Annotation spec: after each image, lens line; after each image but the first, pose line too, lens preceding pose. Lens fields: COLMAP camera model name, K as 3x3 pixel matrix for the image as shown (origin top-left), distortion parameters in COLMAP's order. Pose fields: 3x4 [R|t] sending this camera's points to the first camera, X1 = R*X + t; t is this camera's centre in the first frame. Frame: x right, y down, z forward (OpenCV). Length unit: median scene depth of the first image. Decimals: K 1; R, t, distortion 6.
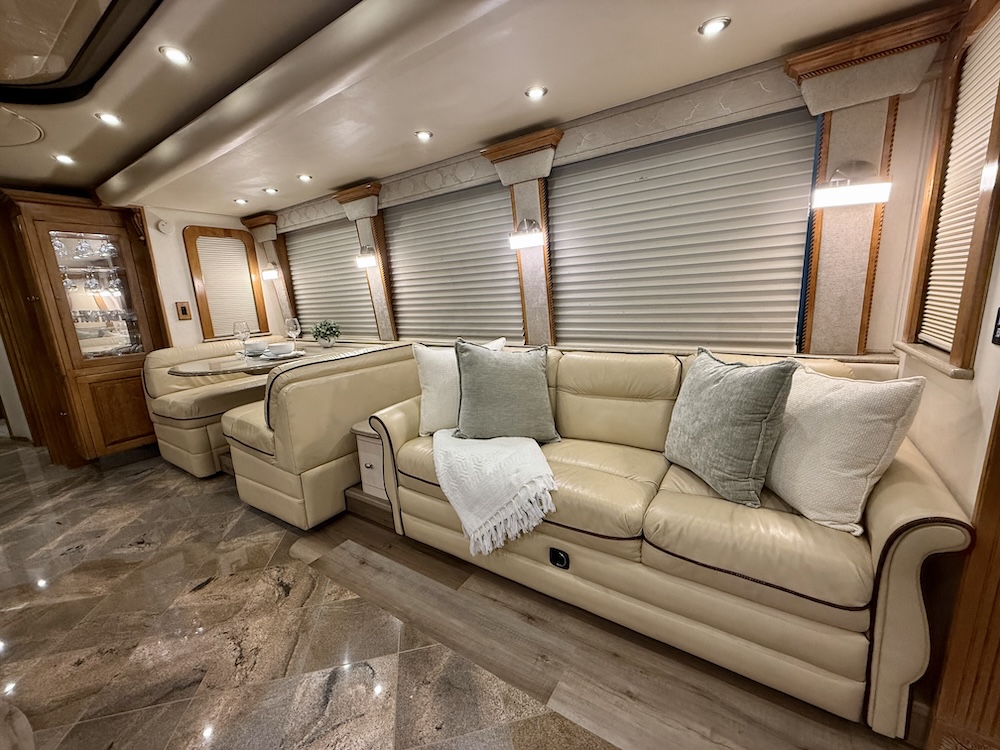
lens RADIAL K [[397.6, 0, 496.9], [0, 397.6, 374.5], [0, 0, 1]] dist [-0.001522, 0.000821]
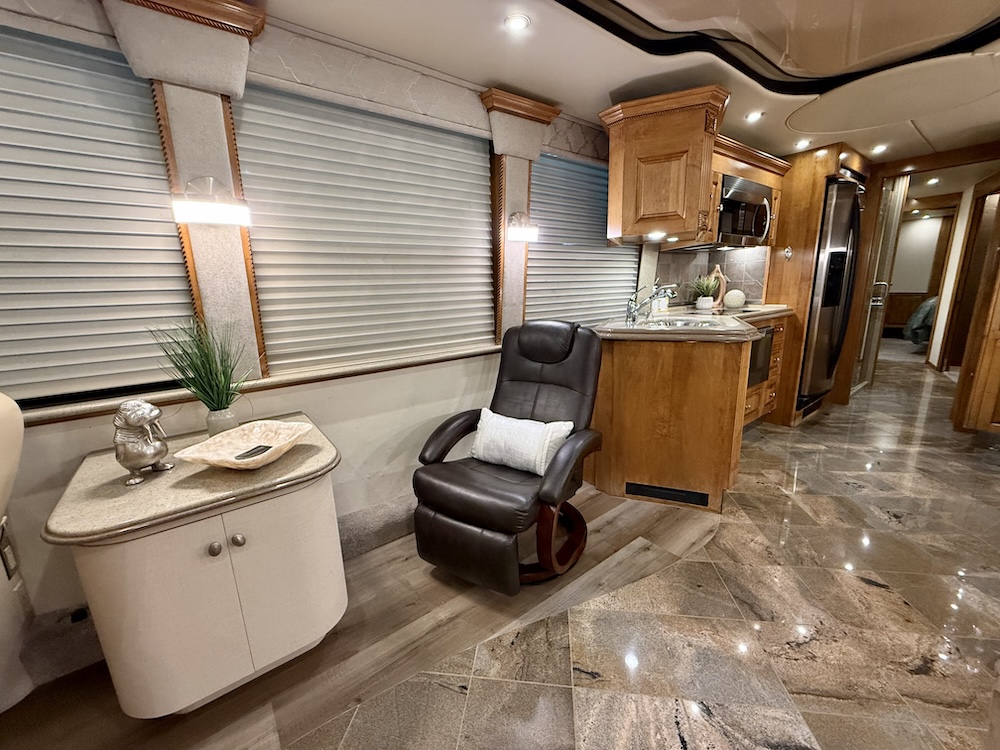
lens RADIAL K [[397.6, 0, 500.2], [0, 397.6, 375.8], [0, 0, 1]] dist [-0.001522, 0.000821]
pose [[-0.318362, 0.268325, -0.909201, 0.130939], [-0.138773, 0.935580, 0.324702, -0.050545], [0.937757, 0.229546, -0.260617, 0.195022]]
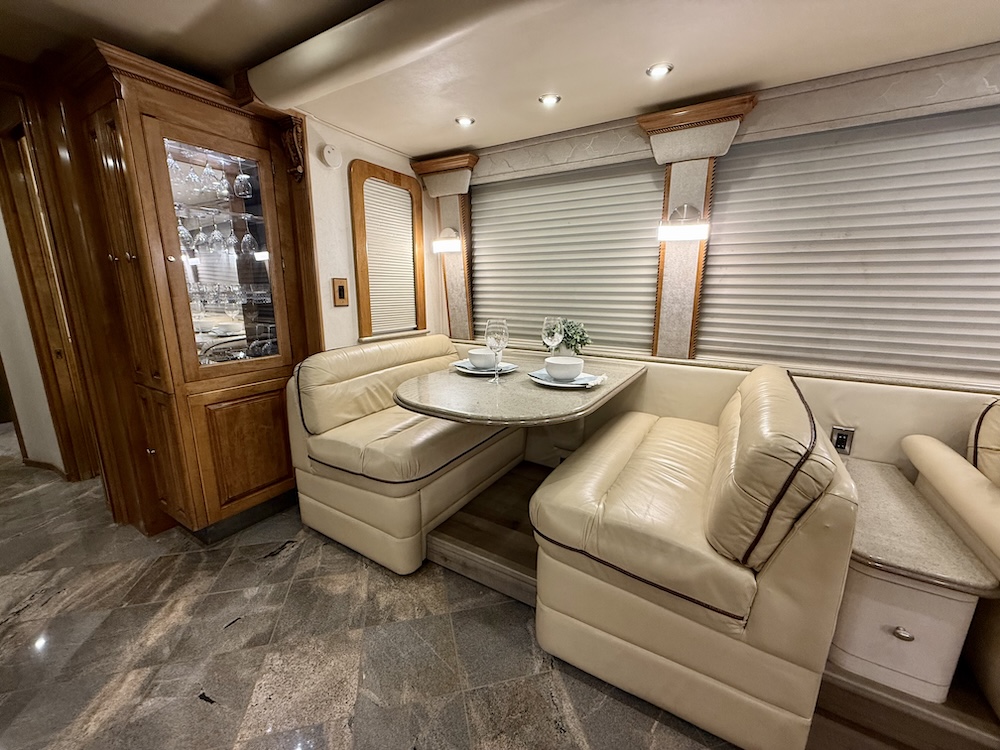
lens RADIAL K [[397.6, 0, 501.9], [0, 397.6, 375.9], [0, 0, 1]] dist [-0.001522, 0.000821]
pose [[0.997494, 0.049490, 0.050565, -0.605863], [-0.050124, 0.998679, 0.011349, -0.050241], [-0.049936, -0.013855, 0.998656, 0.377081]]
